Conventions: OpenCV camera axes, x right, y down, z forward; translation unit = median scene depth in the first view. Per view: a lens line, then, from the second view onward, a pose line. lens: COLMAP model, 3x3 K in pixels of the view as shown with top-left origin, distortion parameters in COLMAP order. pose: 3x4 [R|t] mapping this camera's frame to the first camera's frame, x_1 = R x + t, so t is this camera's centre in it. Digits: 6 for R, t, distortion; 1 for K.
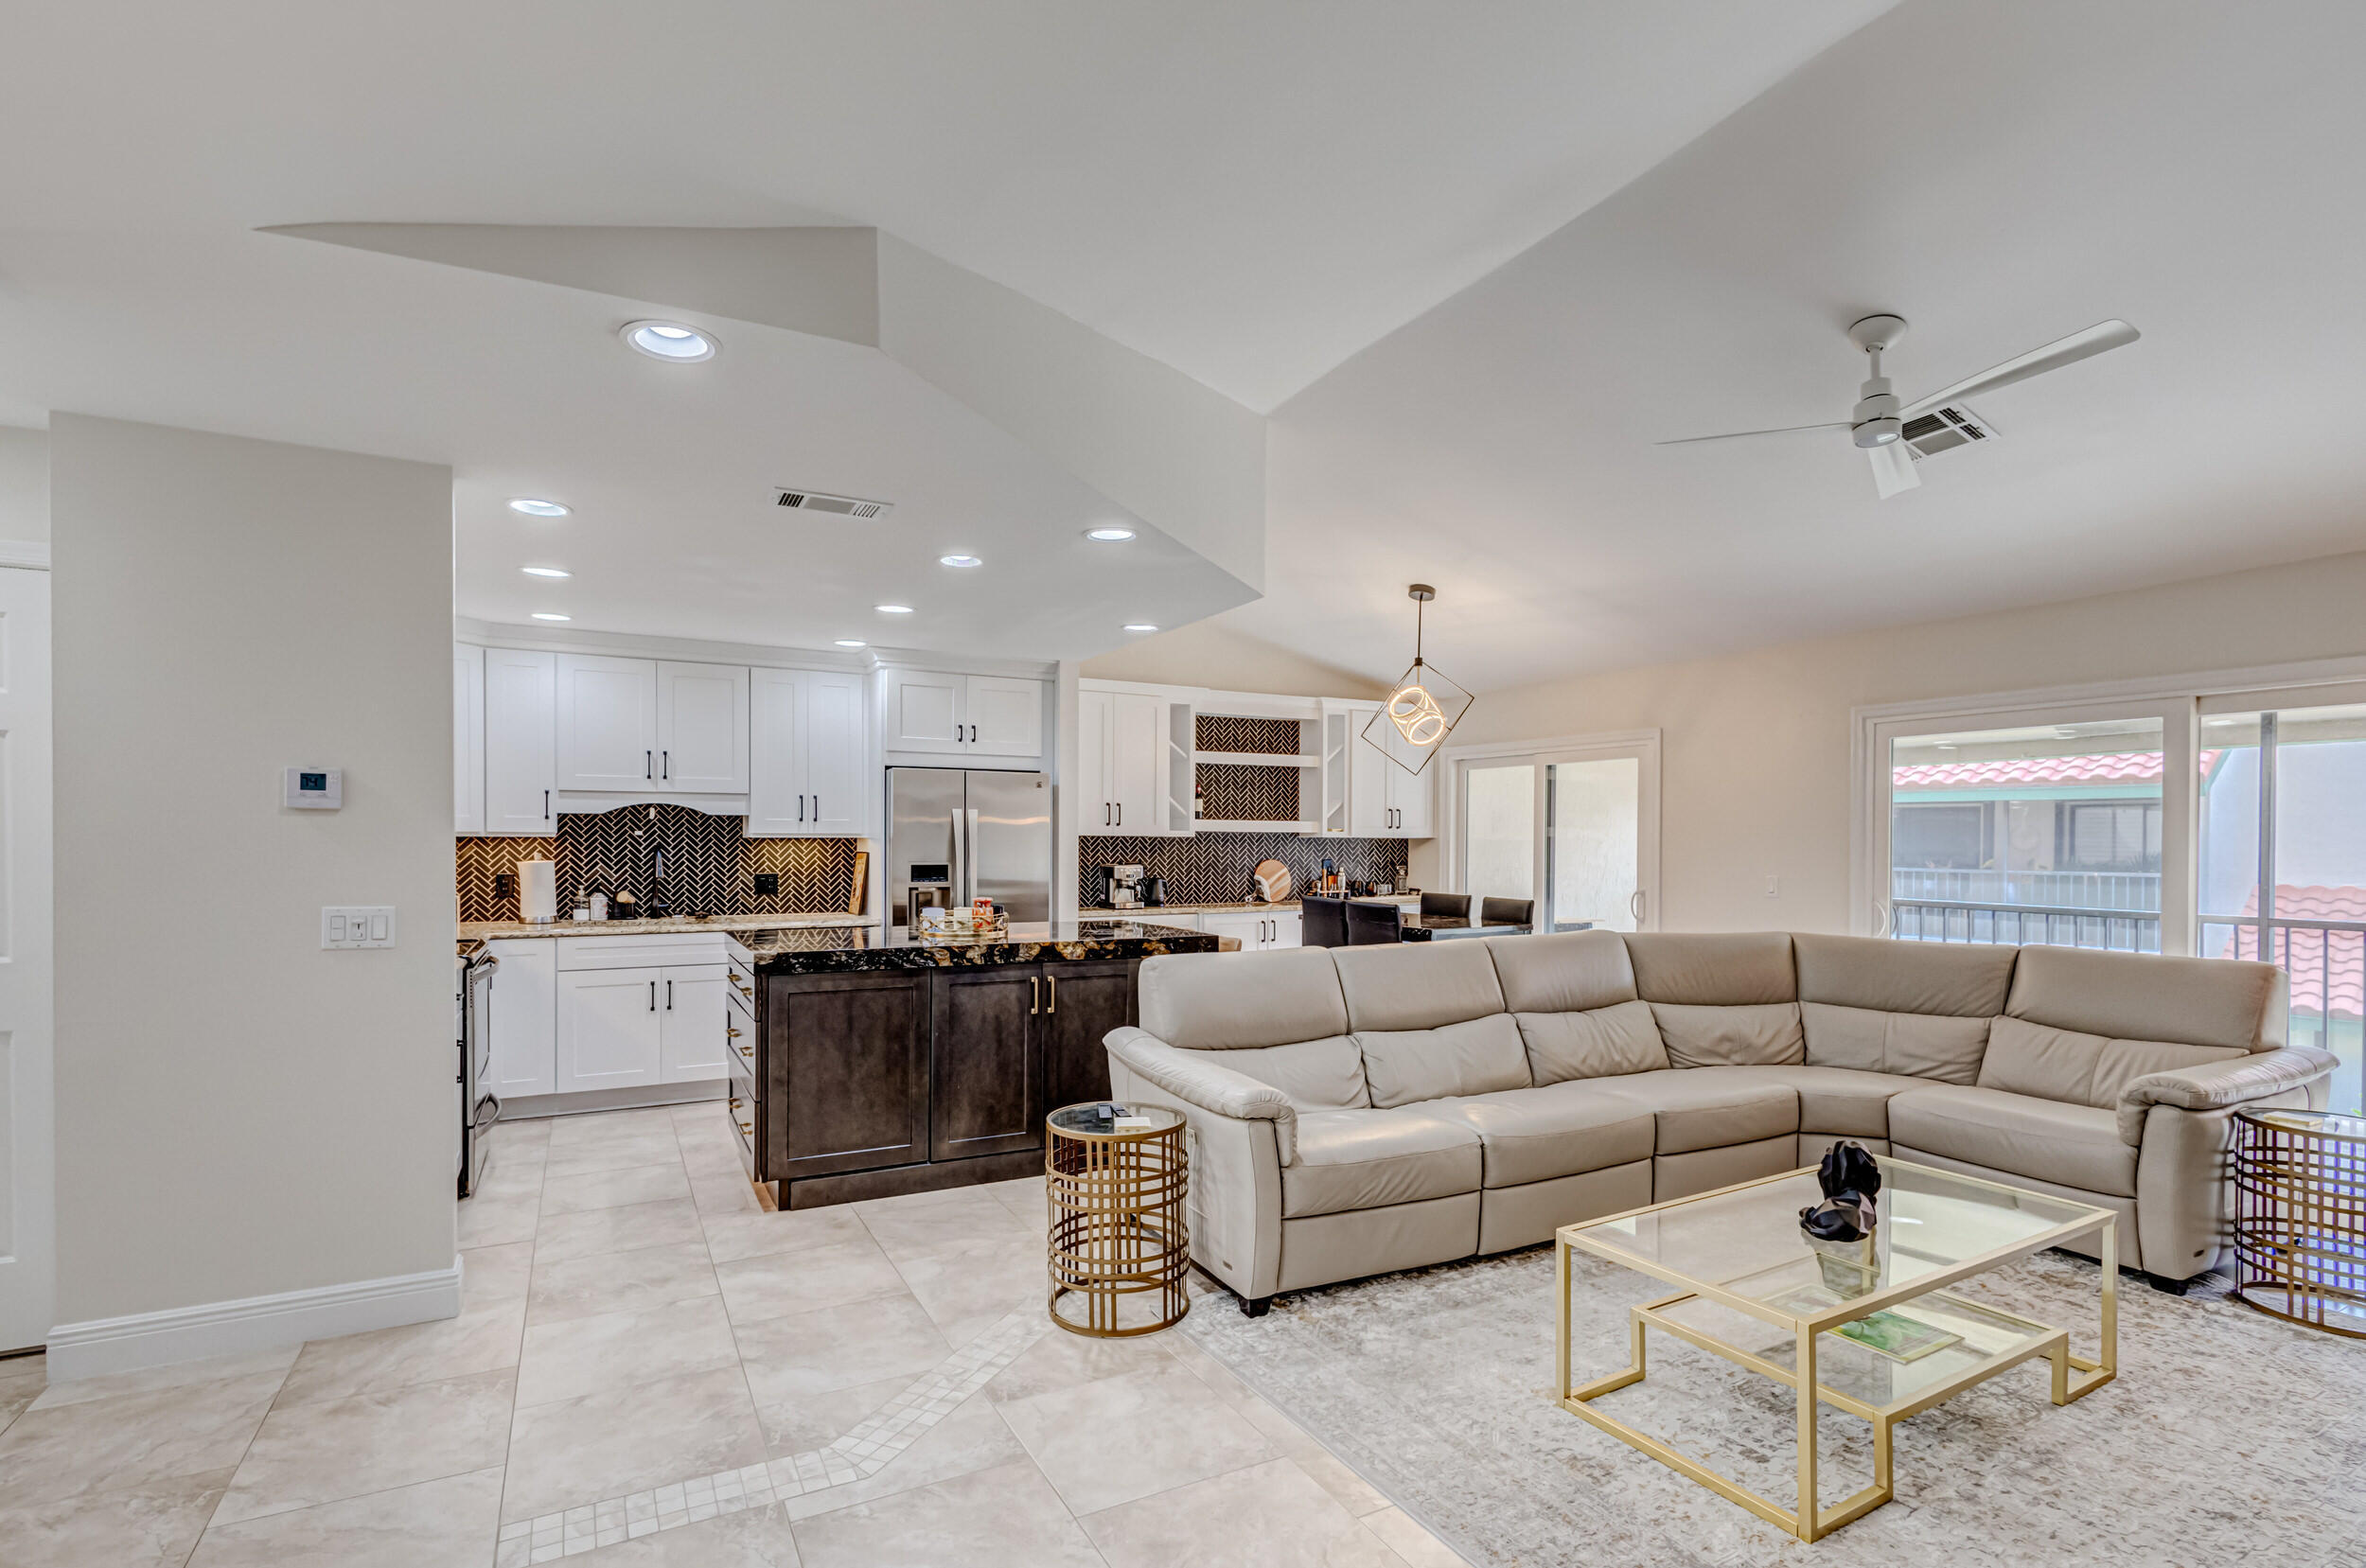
lens RADIAL K [[1106.7, 0, 1192.0], [0, 1106.7, 840.5], [0, 0, 1]] dist [0.009700, 0.000665]
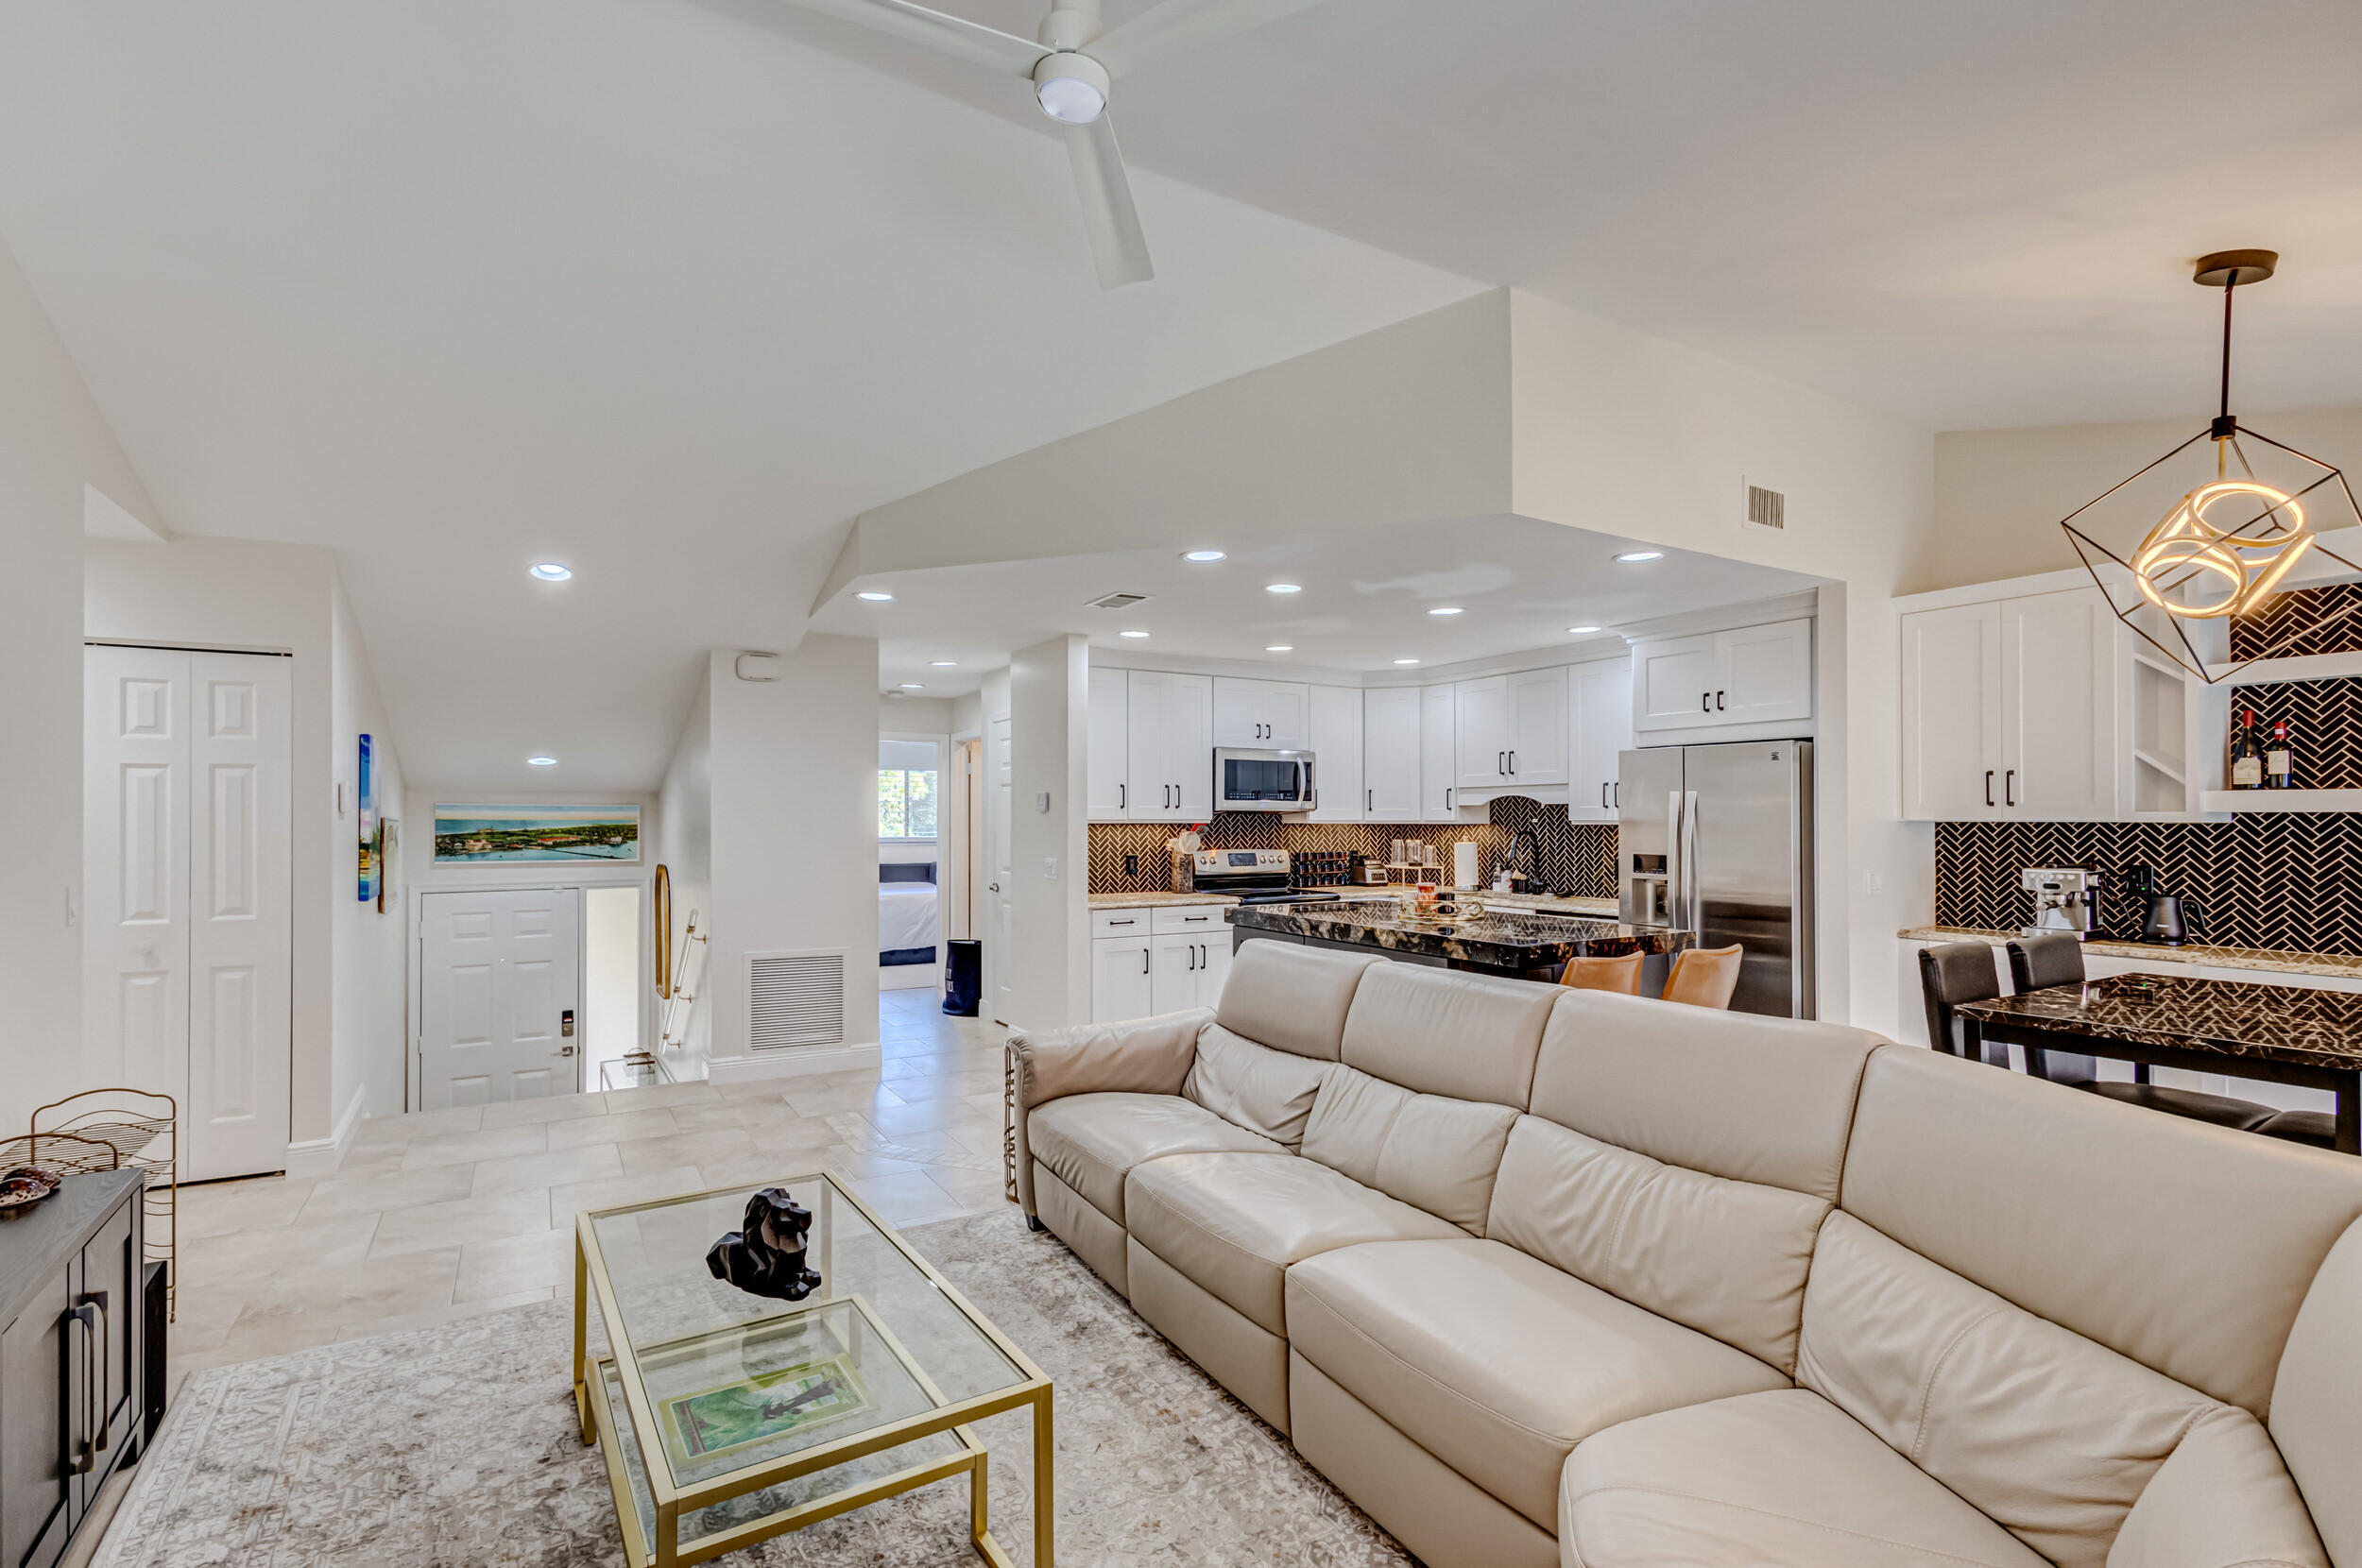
lens RADIAL K [[1118.7, 0, 1178.8], [0, 1118.7, 801.1], [0, 0, 1]] dist [0.003309, 0.000748]
pose [[0.030237, -0.022046, -0.999300, 0.669380], [-0.002327, 0.999752, -0.022127, -0.000439], [0.999540, 0.002994, 0.030178, 0.591189]]
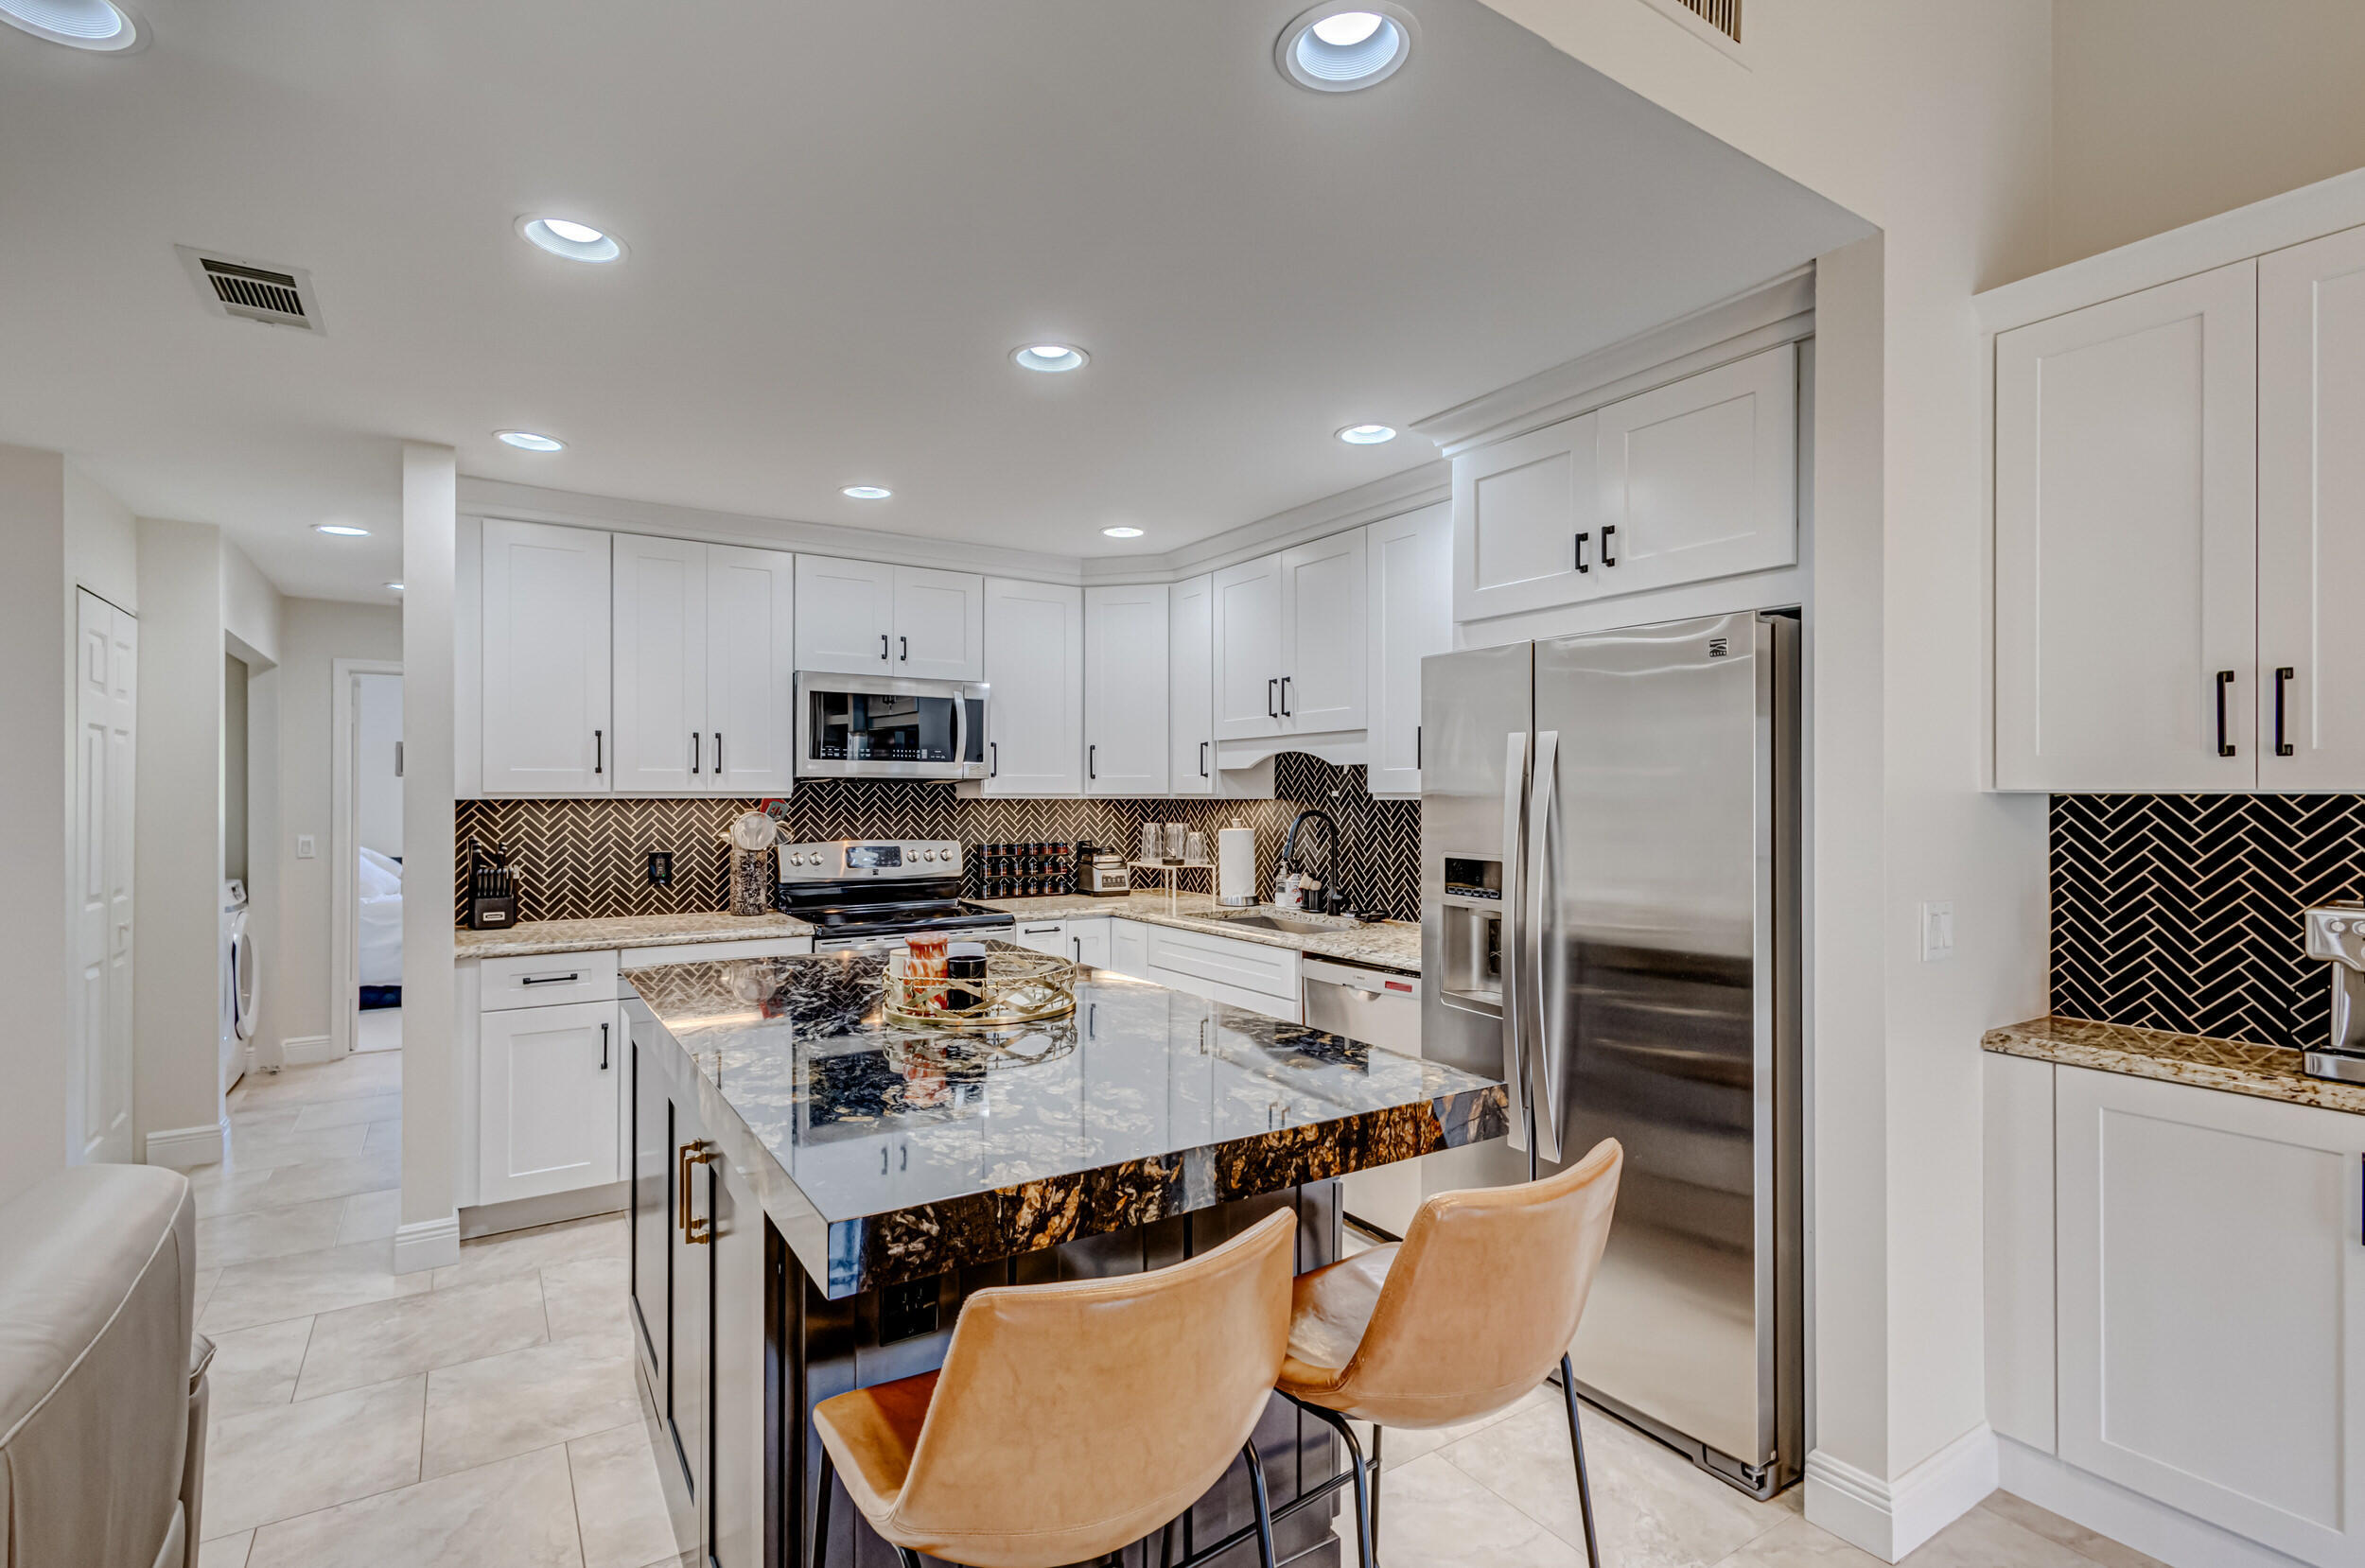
lens RADIAL K [[1102.0, 0, 1182.5], [0, 1102.0, 784.0], [0, 0, 1]] dist [0.005501, 0.000268]
pose [[0.067619, -0.015415, -0.997592, 0.207714], [-0.002166, 0.999876, -0.015598, -0.001867], [0.997709, 0.003216, 0.067577, 0.855531]]
